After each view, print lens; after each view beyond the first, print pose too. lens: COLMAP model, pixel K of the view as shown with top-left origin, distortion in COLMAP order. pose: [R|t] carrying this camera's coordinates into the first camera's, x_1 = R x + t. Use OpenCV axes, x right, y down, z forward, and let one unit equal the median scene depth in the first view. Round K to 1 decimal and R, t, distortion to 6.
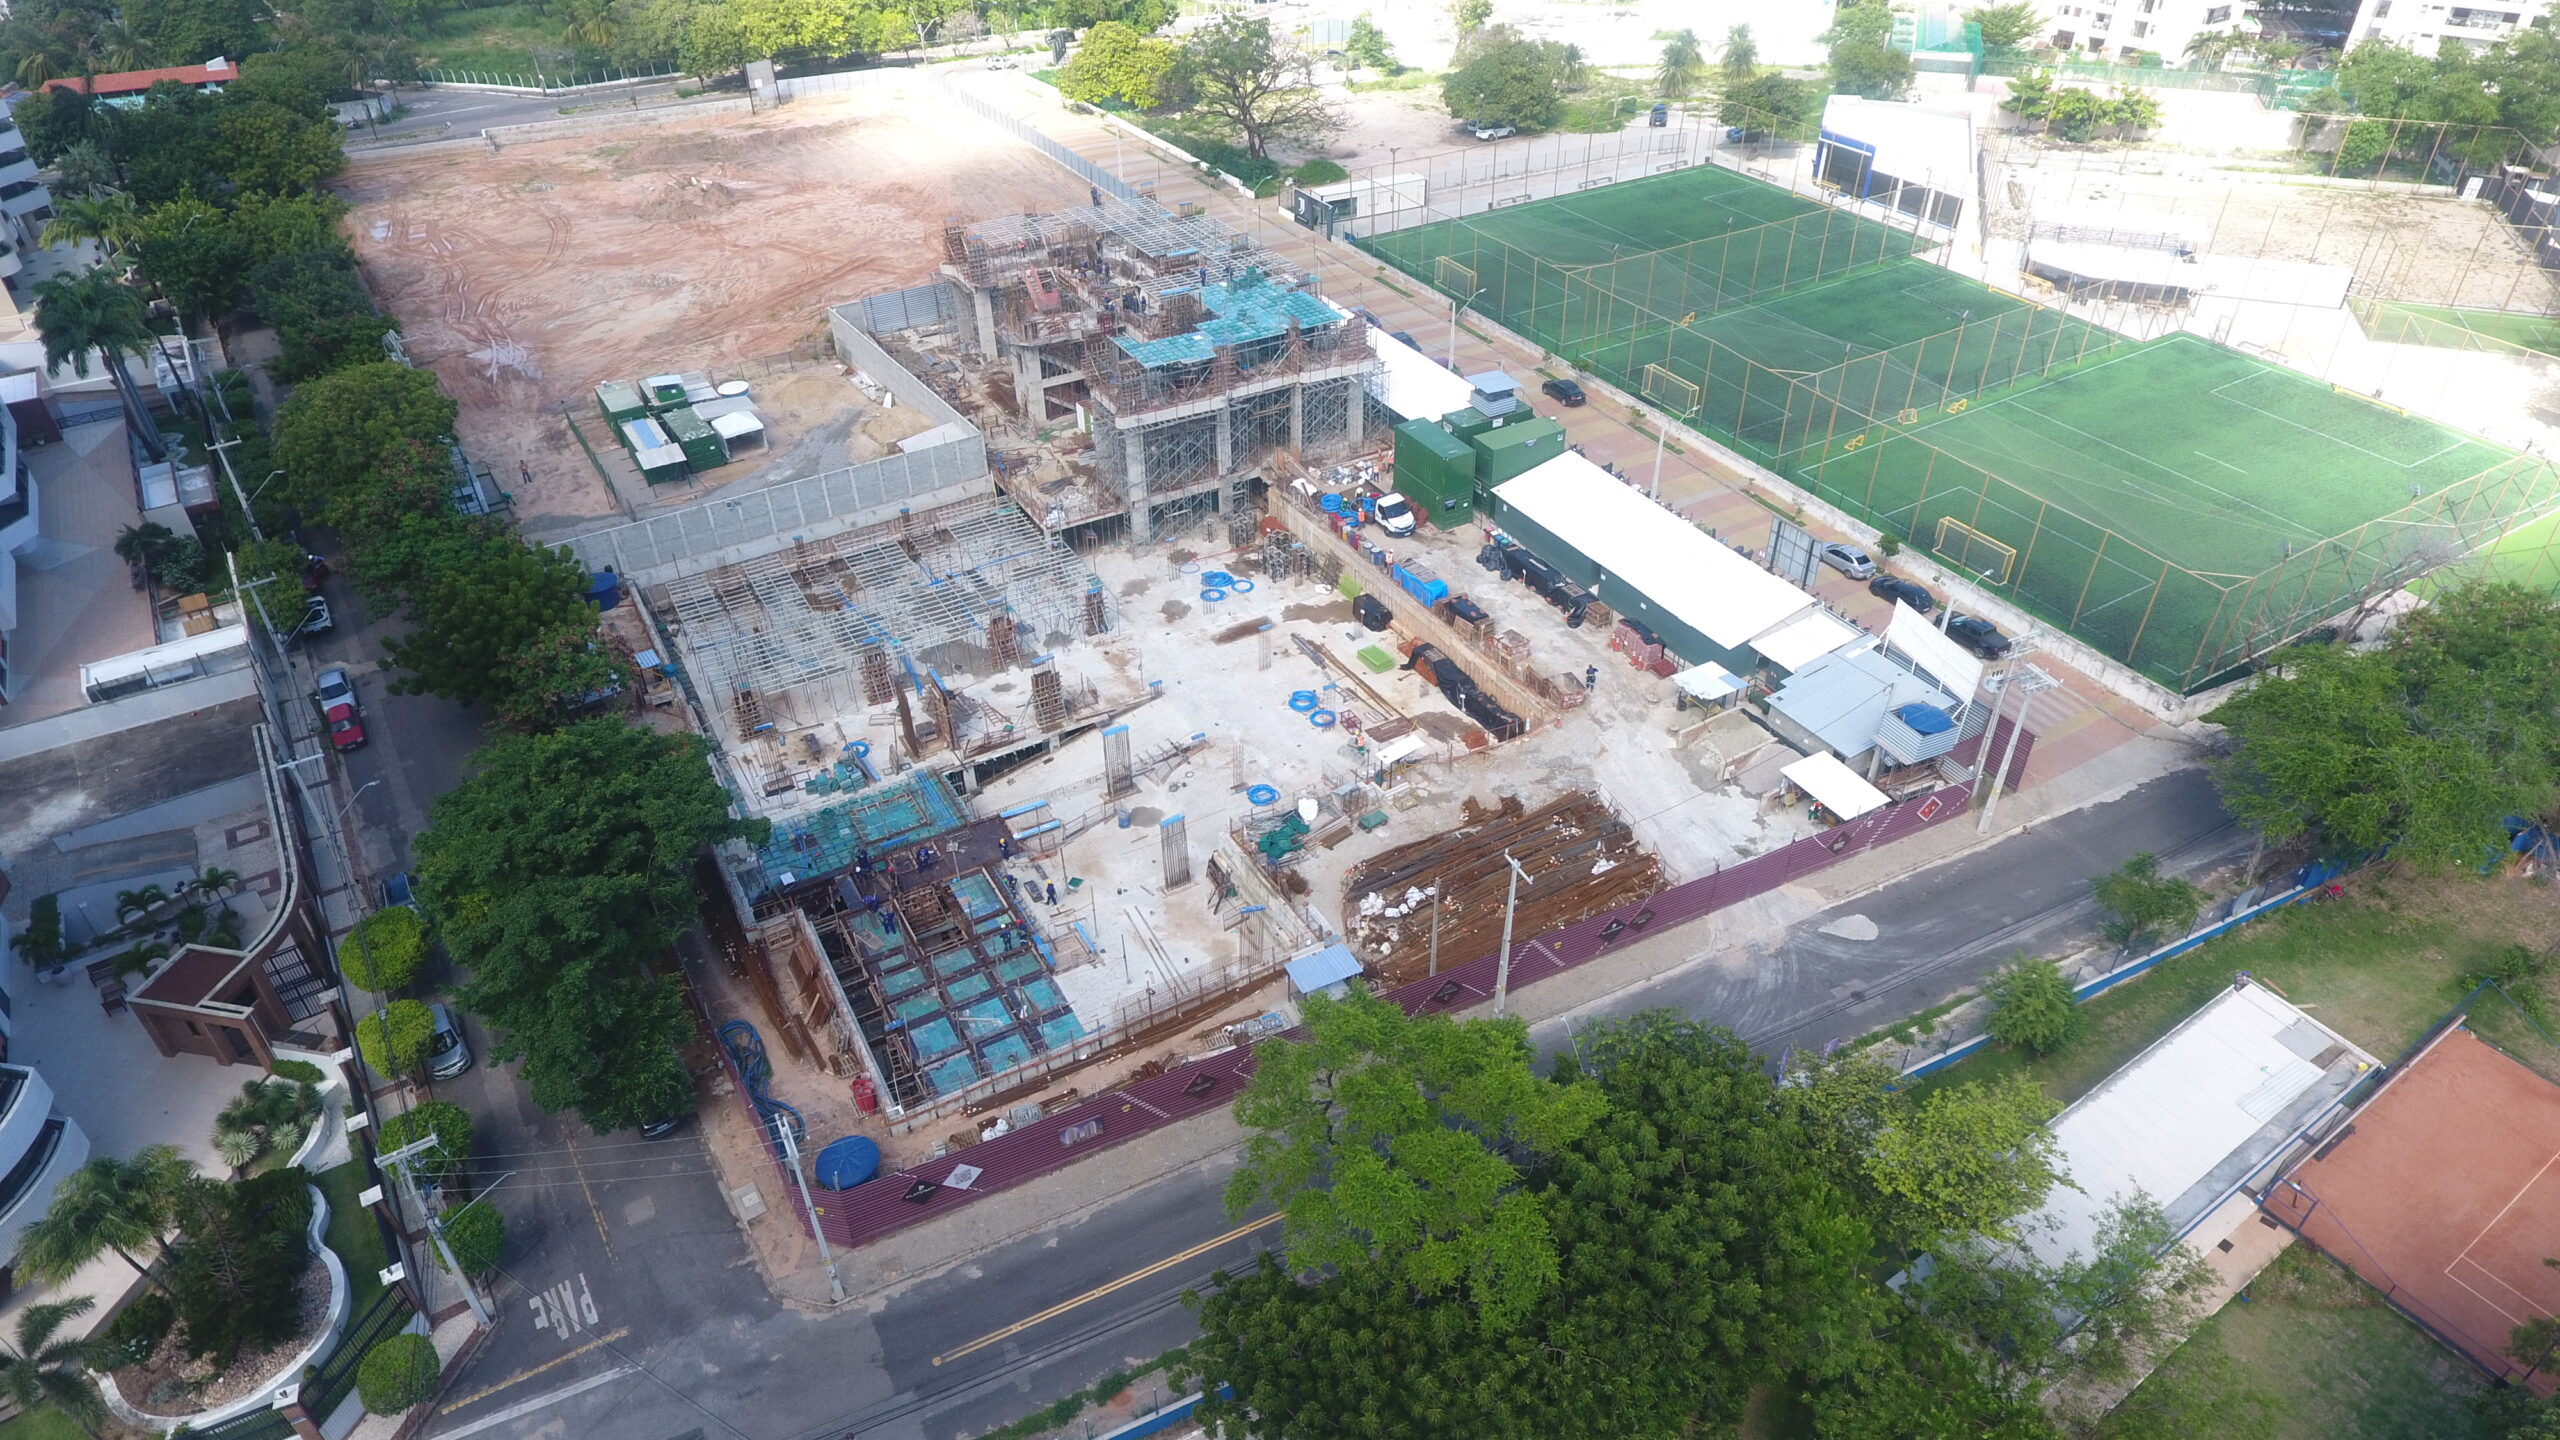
lens RADIAL K [[1502.1, 0, 1291.4], [0, 1502.1, 722.0], [0, 0, 1]] dist [-0.004574, 0.000728]
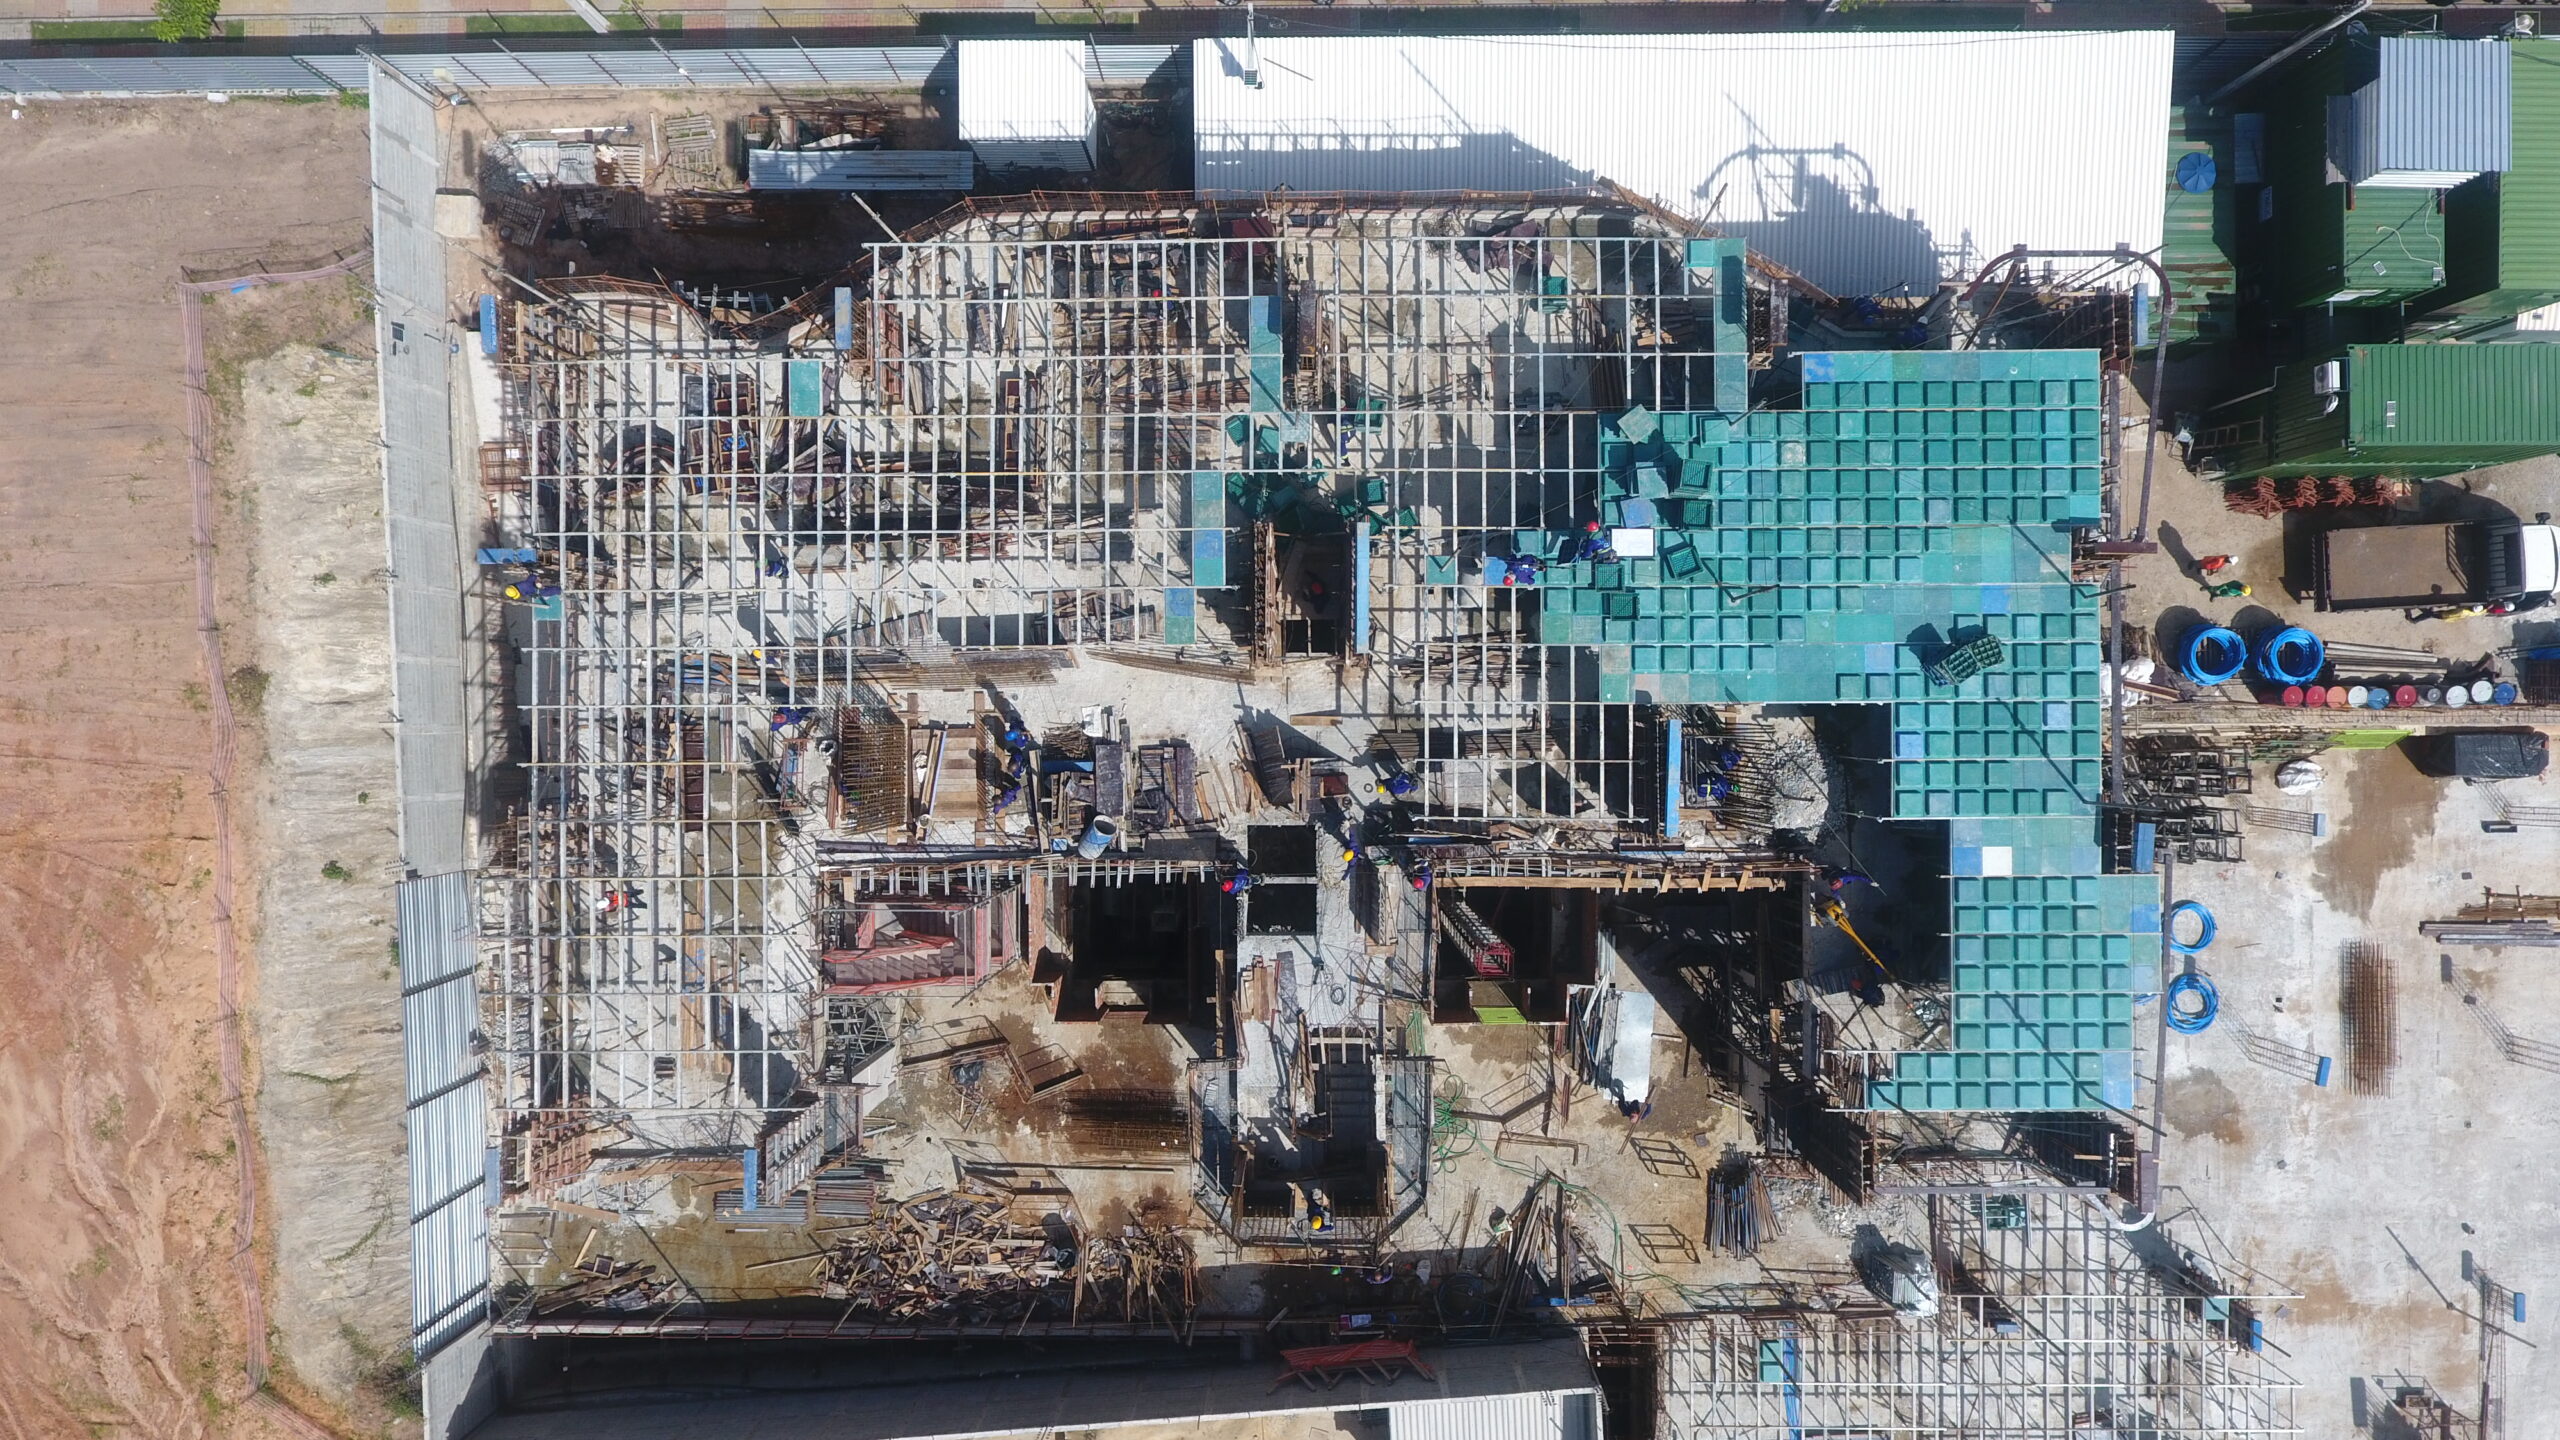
lens RADIAL K [[1502.1, 0, 1291.4], [0, 1502.1, 722.0], [0, 0, 1]] dist [-0.004574, 0.000728]
pose [[0.499141, -0.866497, 0.006422, -0.113089], [0.520175, 0.305555, 0.797530, -0.589733], [-0.693020, -0.394739, 0.603245, 0.940873]]
